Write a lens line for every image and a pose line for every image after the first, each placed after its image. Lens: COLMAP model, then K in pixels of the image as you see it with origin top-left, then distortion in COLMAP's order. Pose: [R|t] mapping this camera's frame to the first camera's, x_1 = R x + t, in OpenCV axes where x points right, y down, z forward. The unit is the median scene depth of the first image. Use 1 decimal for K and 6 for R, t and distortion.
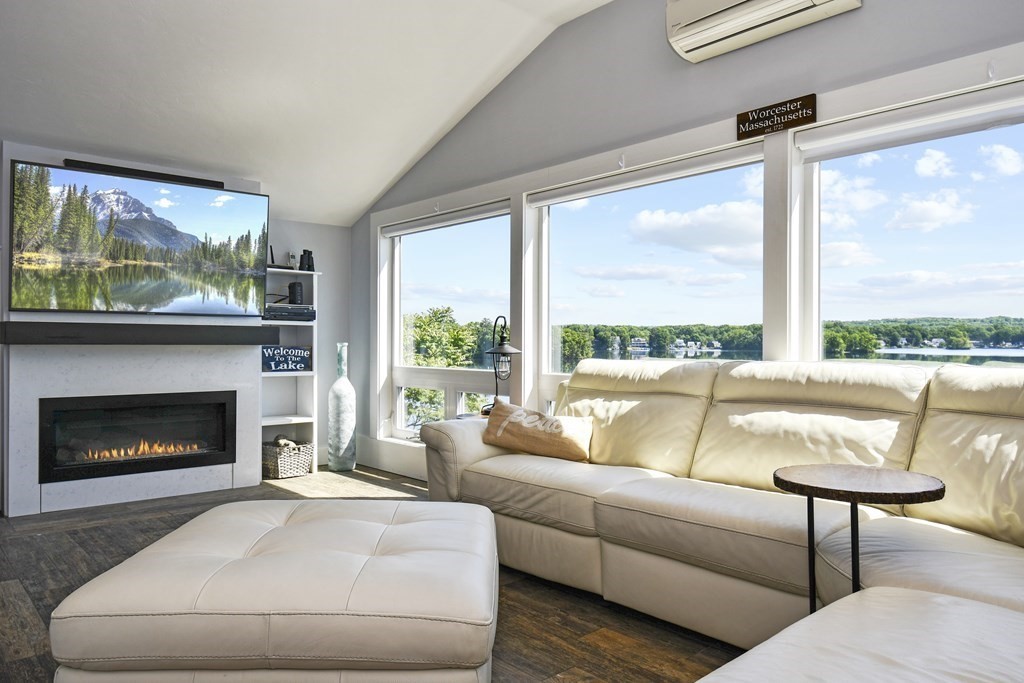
lens RADIAL K [[688.8, 0, 512.0], [0, 688.8, 341.5], [0, 0, 1]] dist [-0.020256, -0.001510]
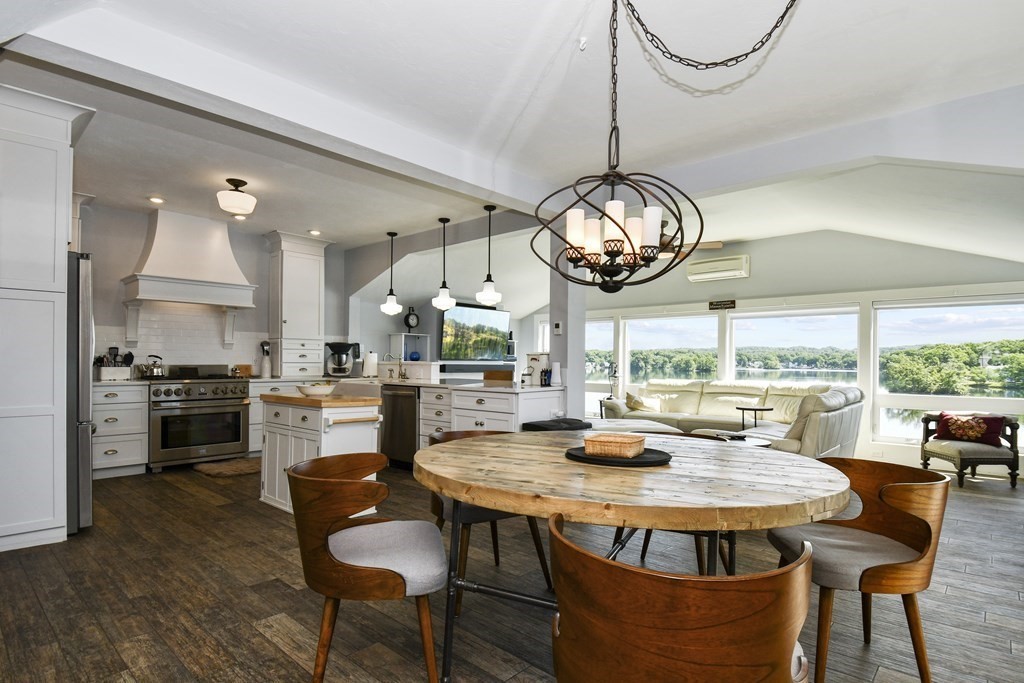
lens RADIAL K [[528.3, 0, 512.0], [0, 528.3, 341.5], [0, 0, 1]] dist [0.011914, -0.001686]
pose [[0.992306, 0.013085, 0.123120, -0.624790], [-0.008657, 0.999299, -0.036432, -0.038615], [-0.123510, 0.035086, 0.991723, -0.928573]]
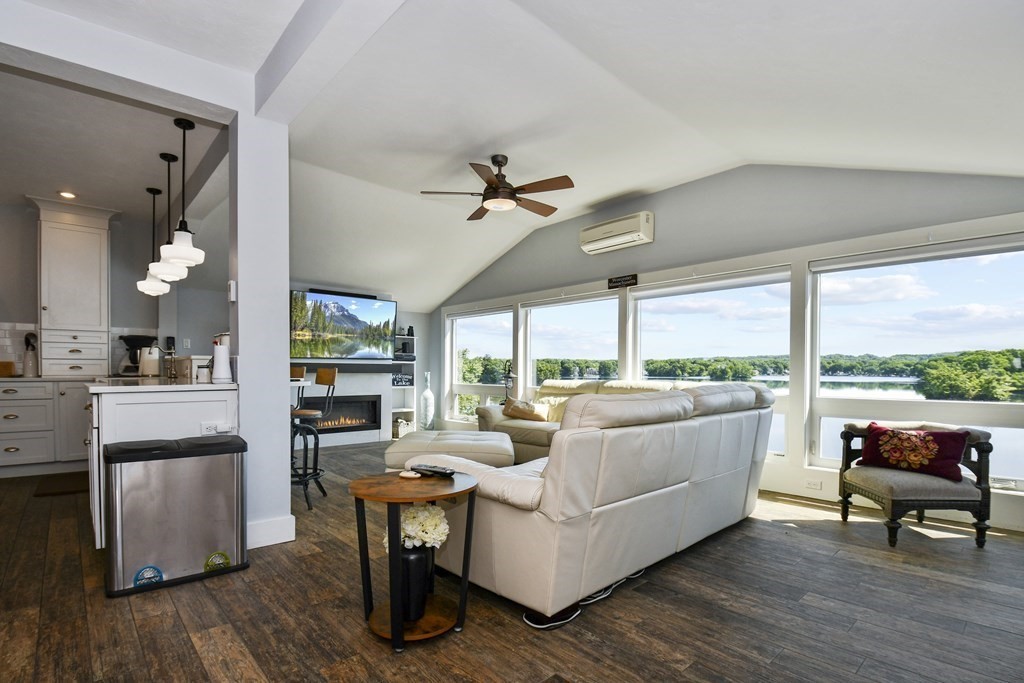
lens RADIAL K [[486.8, 0, 525.3], [0, 486.8, 378.7], [0, 0, 1]] dist [-0.001991, -0.000269]
pose [[0.999040, 0.002261, 0.043757, -0.029174], [-0.003027, 0.999843, 0.017435, -0.004625], [-0.043711, -0.017550, 0.998890, -0.515316]]
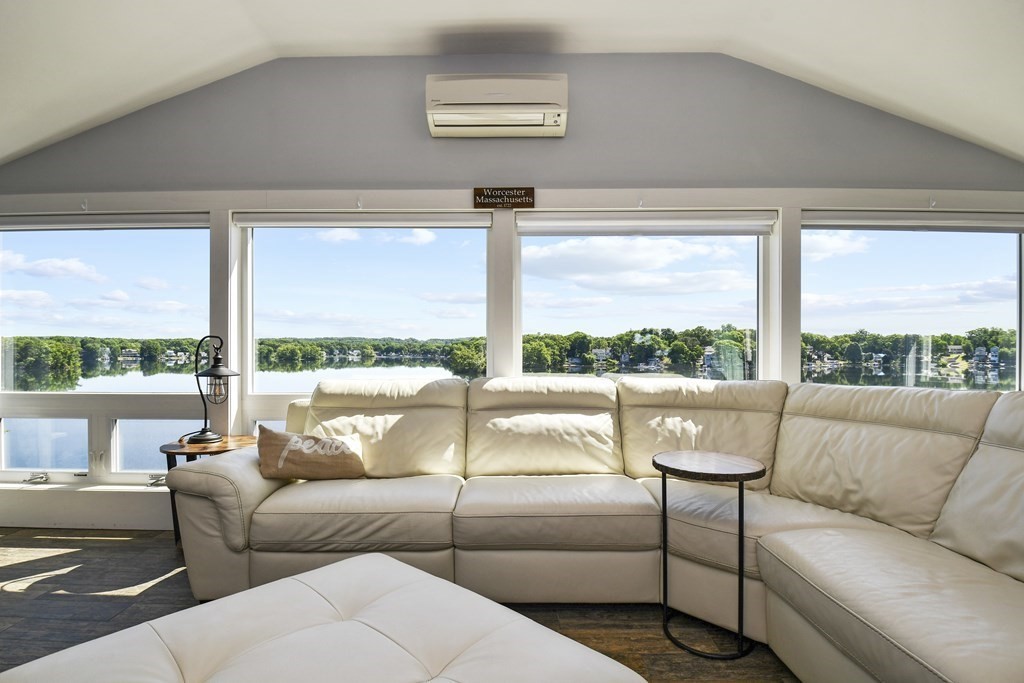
lens RADIAL K [[477.0, 0, 488.6], [0, 477.0, 353.7], [0, 0, 1]] dist [-0.002205, -0.000142]
pose [[0.667856, -0.002003, 0.744288, -0.236066], [-0.000816, 0.999994, 0.003424, -0.014623], [-0.744290, -0.002894, 0.667850, 0.271904]]
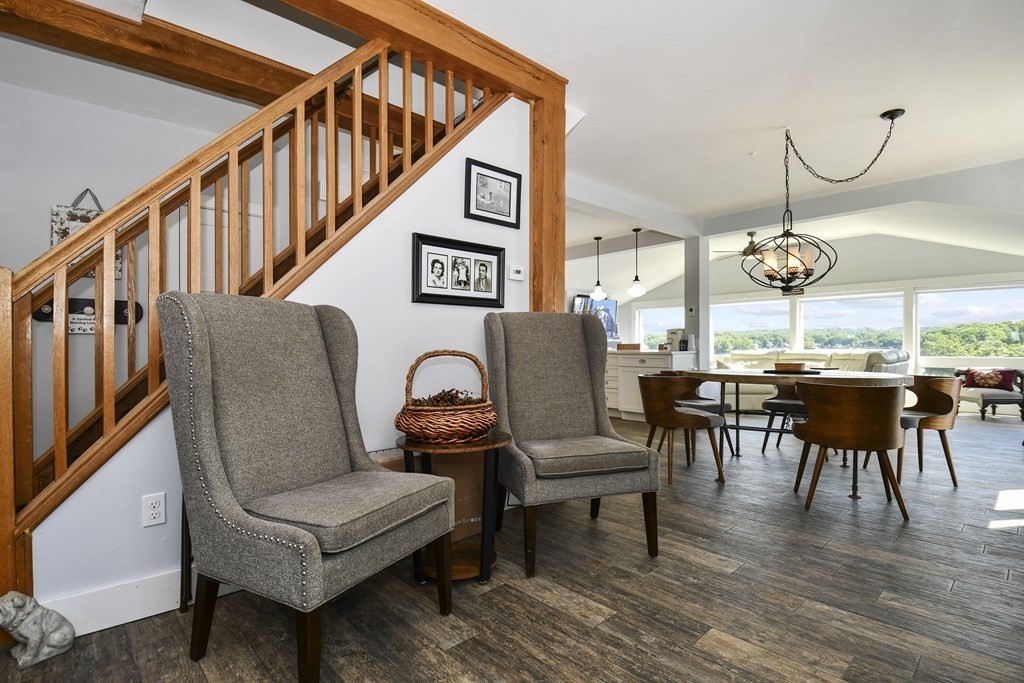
lens RADIAL K [[495.8, 0, 512.0], [0, 495.8, 341.5], [0, 0, 1]] dist [-0.002964, 0.000460]
pose [[0.998955, -0.003826, 0.045550, -1.002979], [0.004183, 0.999961, -0.007747, -0.006859], [-0.045518, 0.007930, 0.998932, -1.325447]]
